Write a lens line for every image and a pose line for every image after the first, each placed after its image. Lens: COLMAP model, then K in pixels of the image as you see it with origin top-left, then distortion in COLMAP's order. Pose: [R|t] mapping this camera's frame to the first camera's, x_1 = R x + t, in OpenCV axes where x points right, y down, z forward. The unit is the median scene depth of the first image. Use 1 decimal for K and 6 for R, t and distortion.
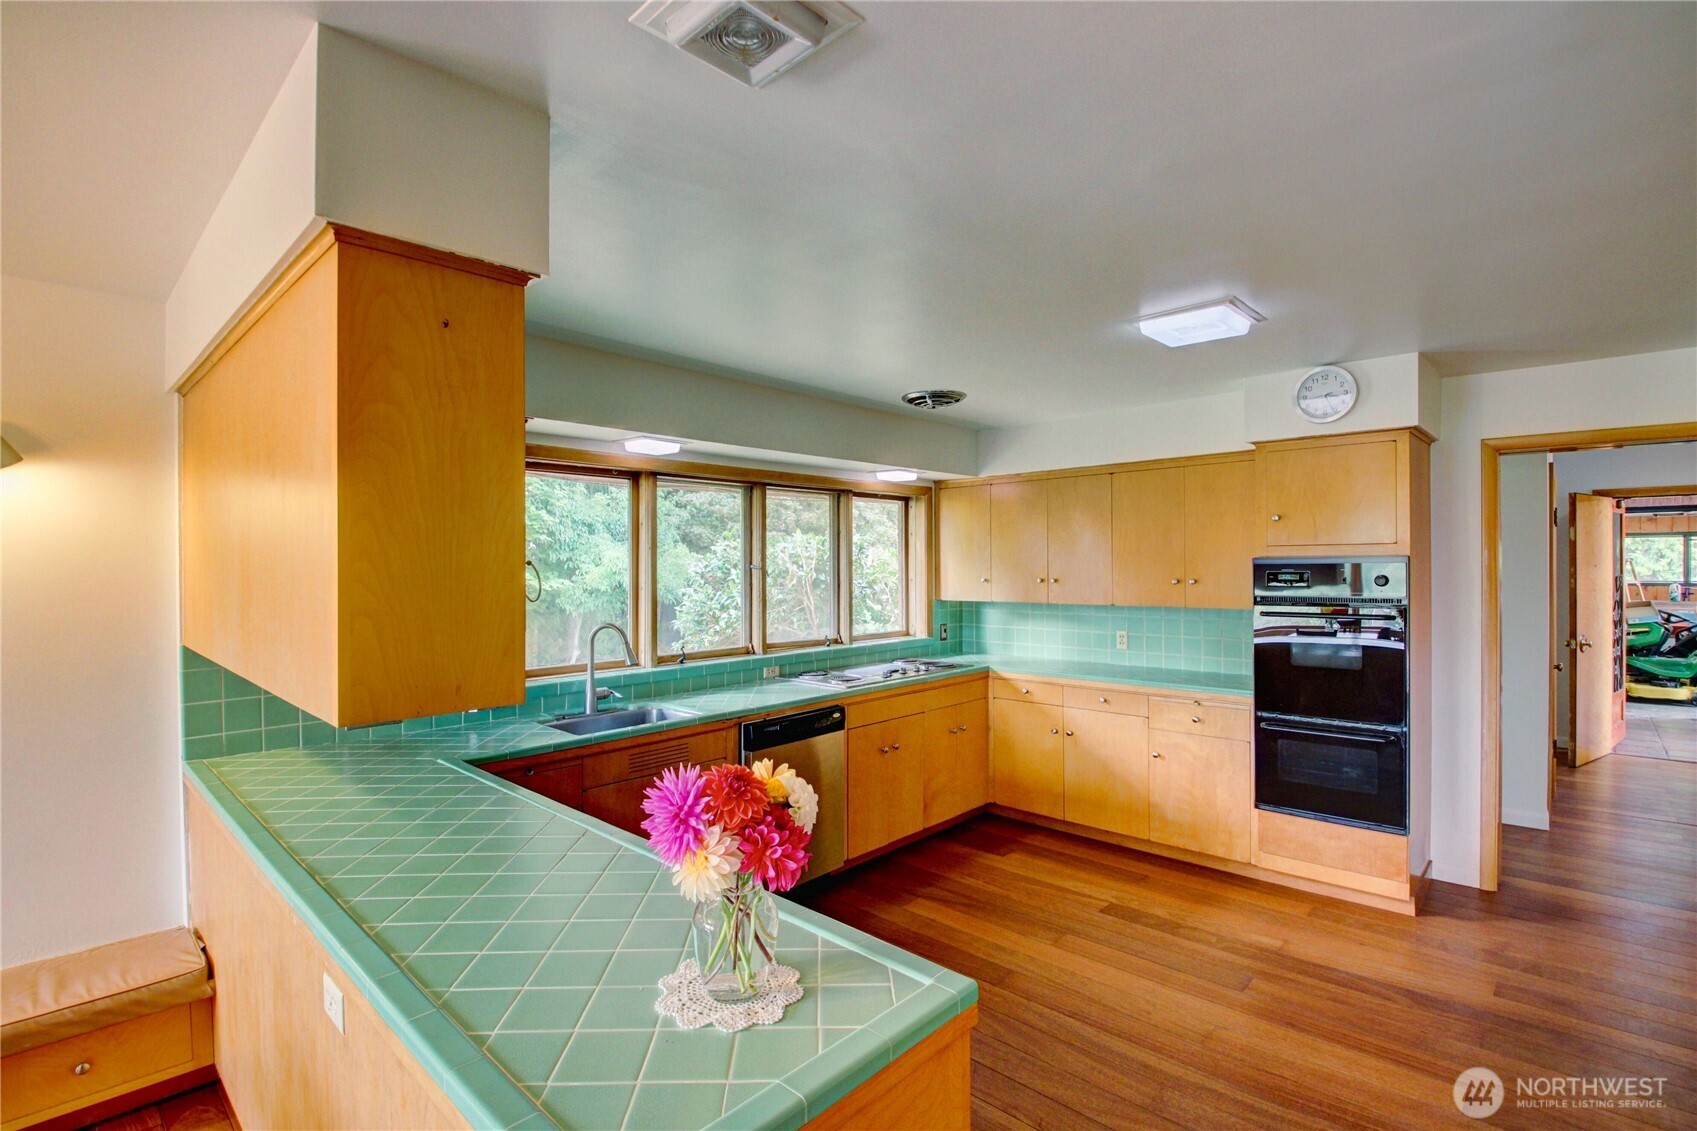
lens RADIAL K [[781.6, 0, 841.5], [0, 781.6, 558.5], [0, 0, 1]] dist [-0.043627, -0.001355]
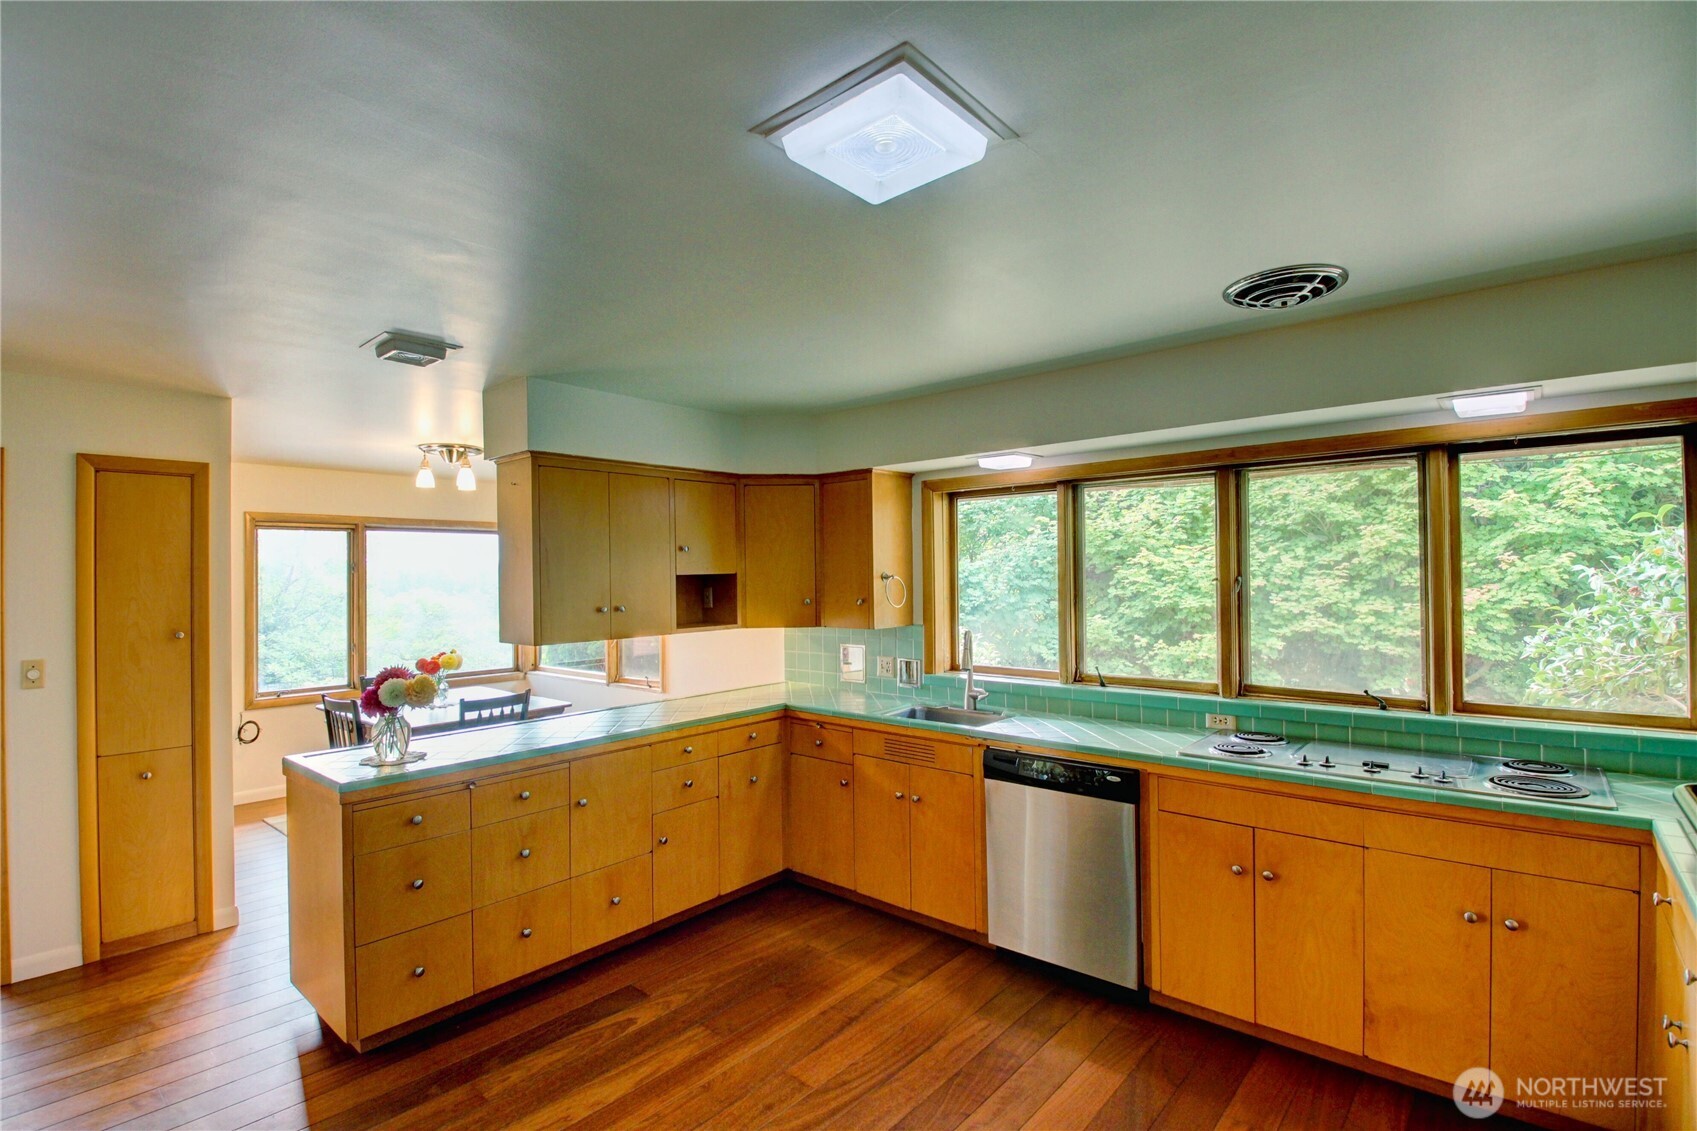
lens RADIAL K [[781.6, 0, 844.1], [0, 781.6, 569.8], [0, 0, 1]] dist [-0.043627, -0.001355]
pose [[0.036641, -0.002832, -0.999324, 0.629926], [0.012007, 0.999925, -0.002393, -0.001451], [0.999256, -0.011912, 0.036672, 0.617688]]
